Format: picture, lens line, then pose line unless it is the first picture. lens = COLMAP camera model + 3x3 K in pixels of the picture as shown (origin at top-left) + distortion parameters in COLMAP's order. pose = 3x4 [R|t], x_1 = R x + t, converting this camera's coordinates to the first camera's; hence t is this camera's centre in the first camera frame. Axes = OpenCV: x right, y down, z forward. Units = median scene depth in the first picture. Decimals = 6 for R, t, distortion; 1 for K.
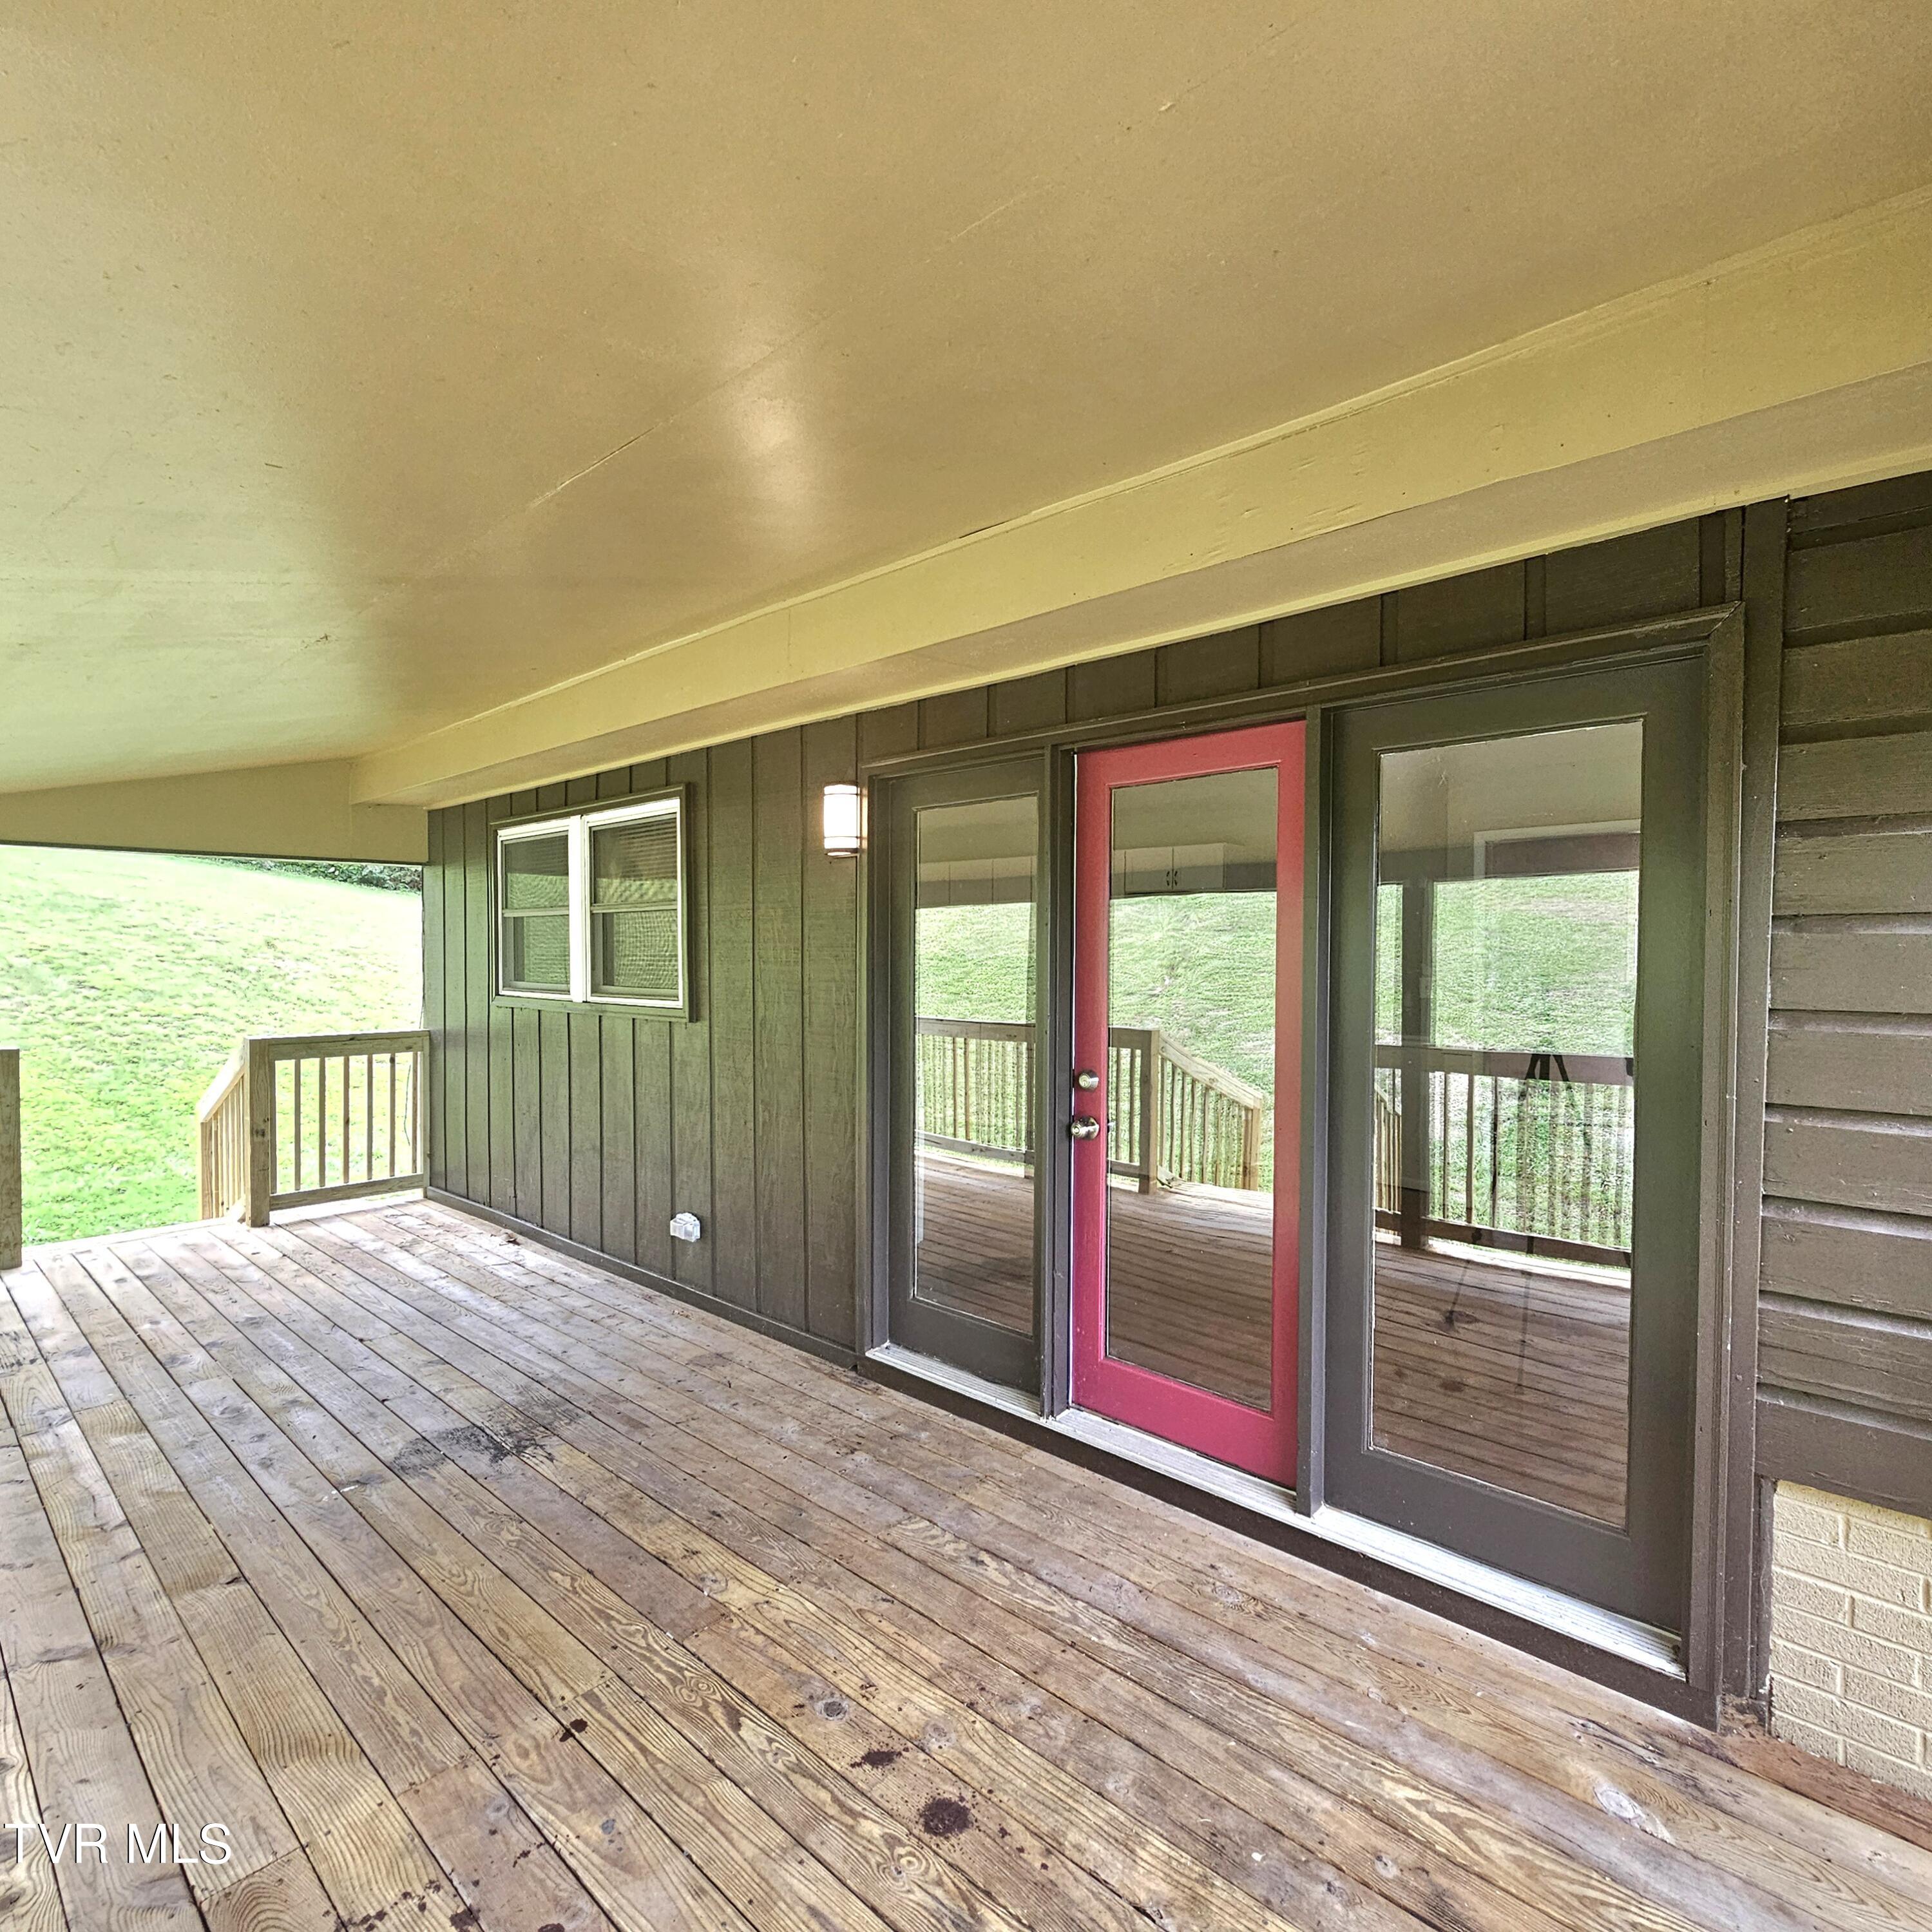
lens RADIAL K [[1056.2, 0, 965.0], [0, 1056.2, 976.9], [0, 0, 1]] dist [0.003177, -0.000783]
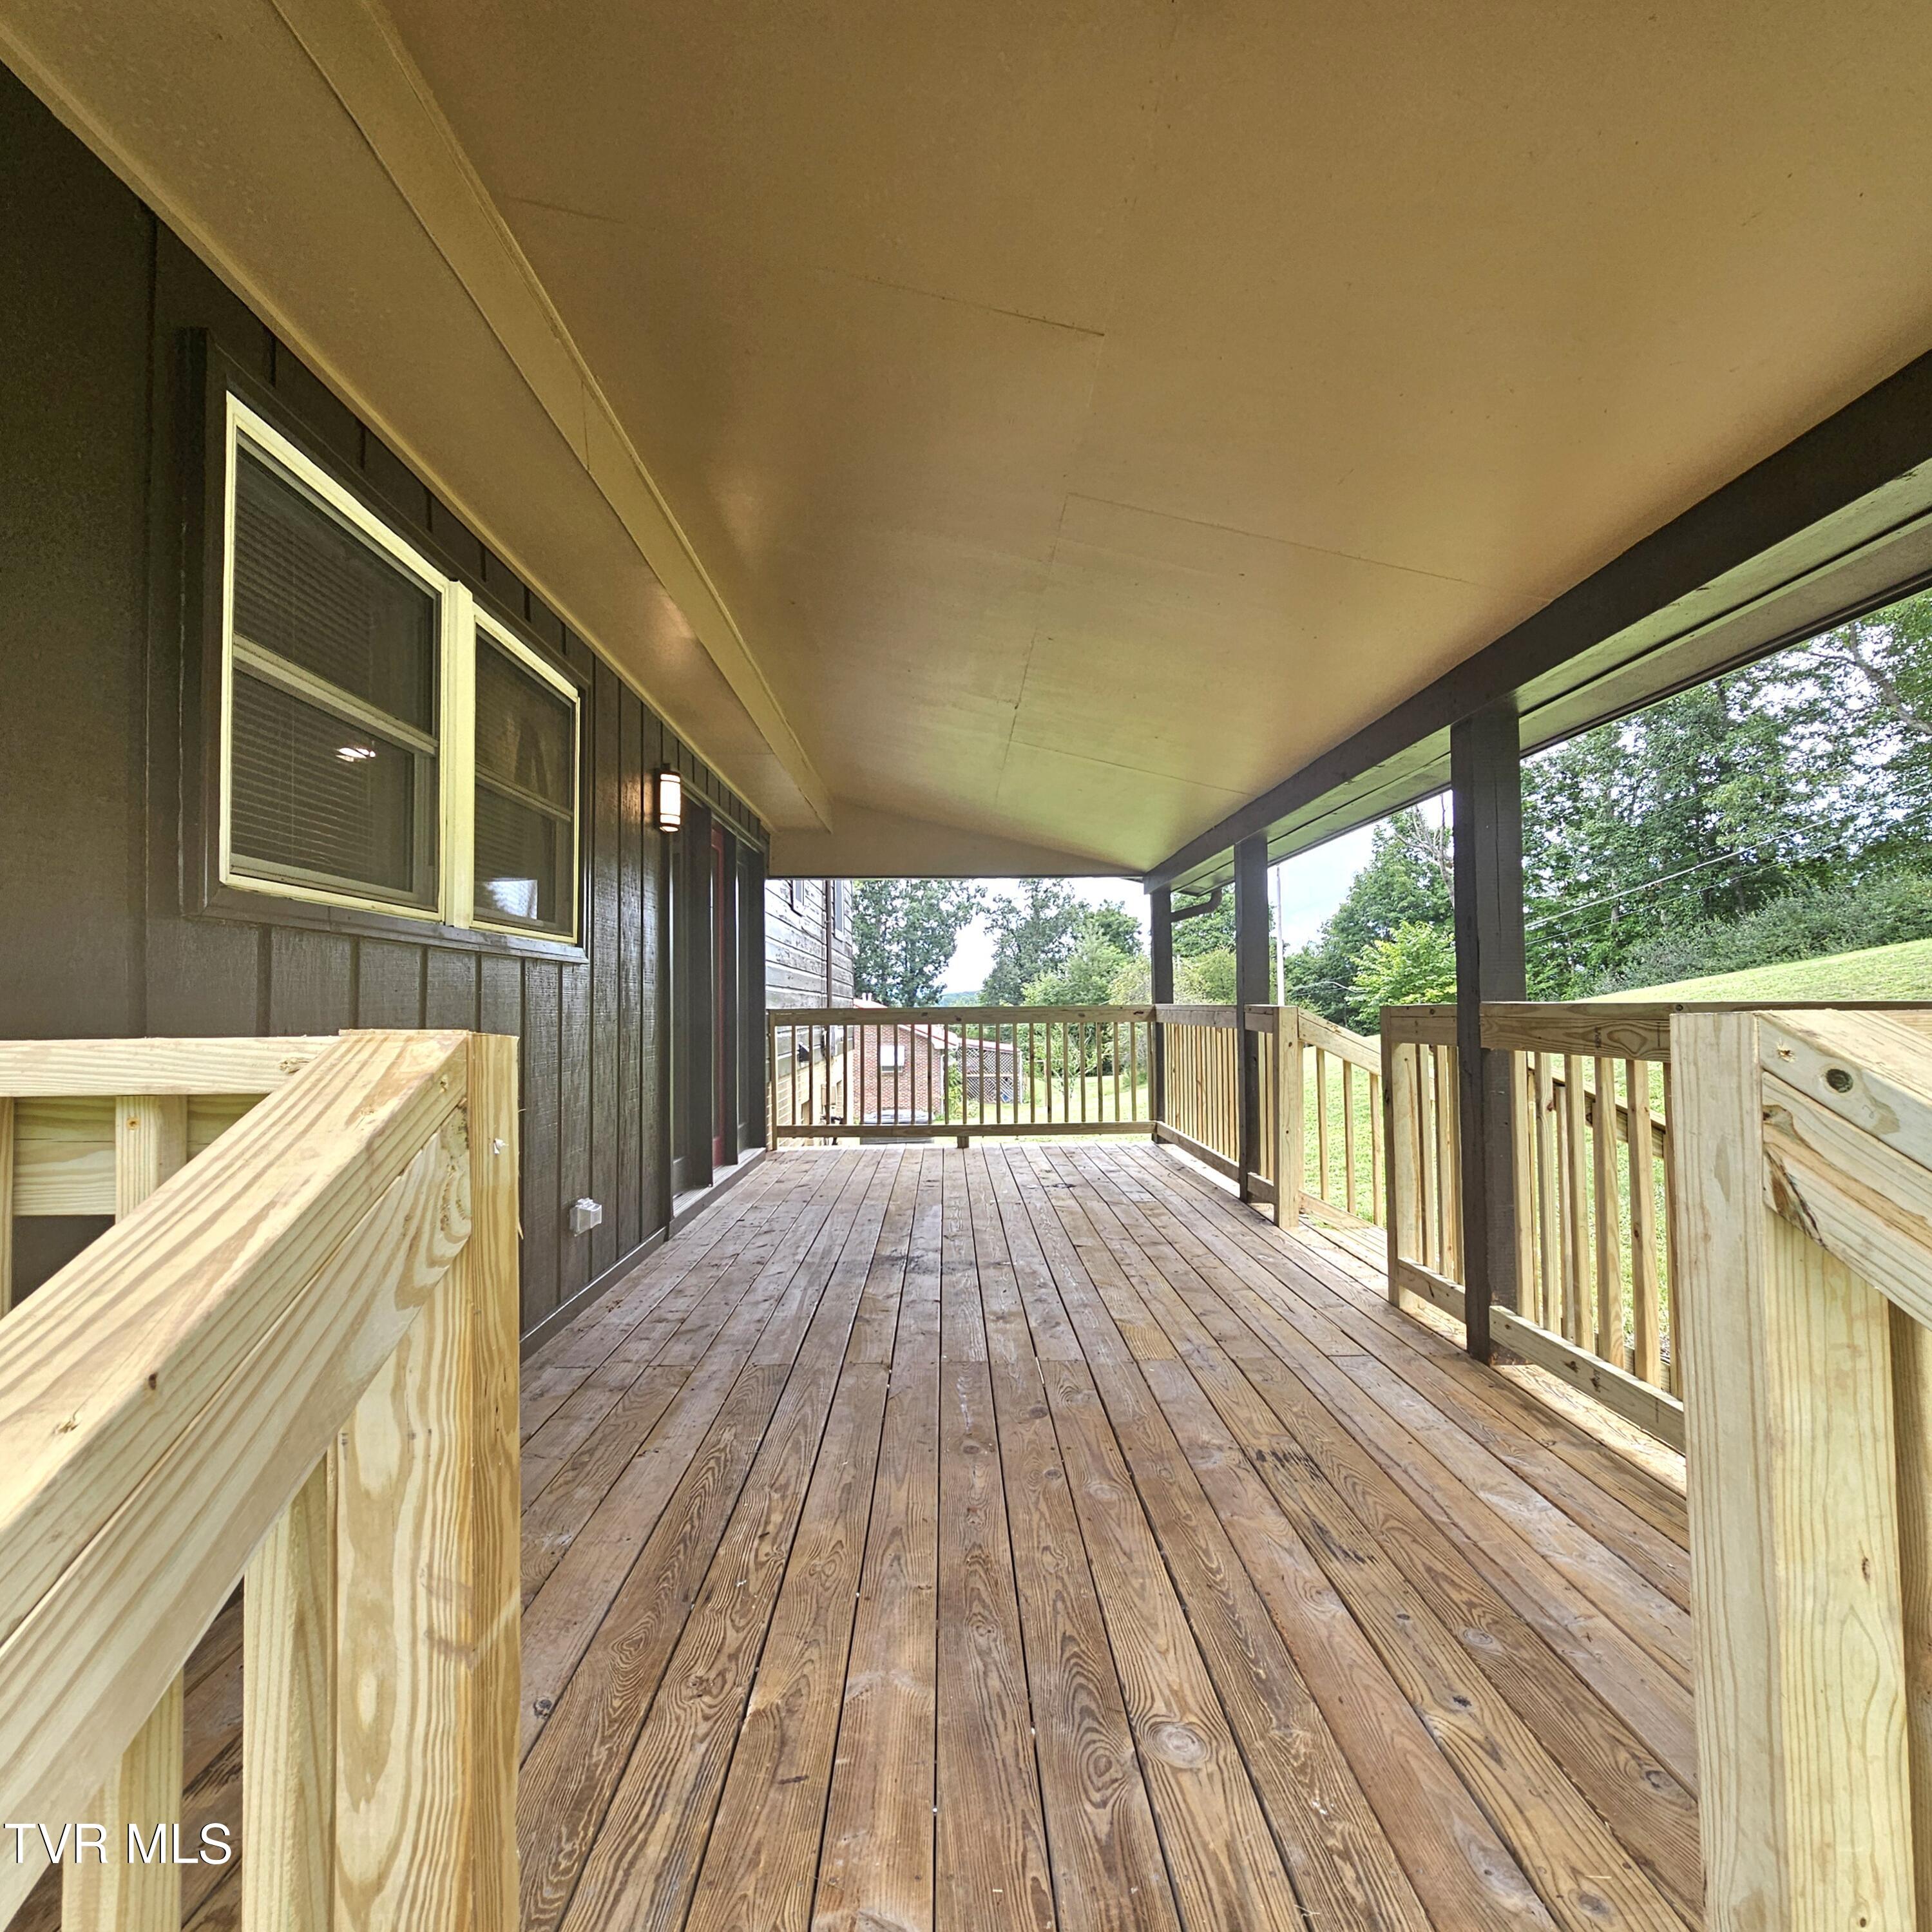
lens RADIAL K [[1056.2, 0, 965.0], [0, 1056.2, 976.9], [0, 0, 1]] dist [0.003177, -0.000783]
pose [[-0.689748, 0.021110, 0.723741, -1.088970], [0.029539, 0.999563, -0.001003, 0.066711], [-0.723446, 0.020687, -0.690071, 1.388157]]
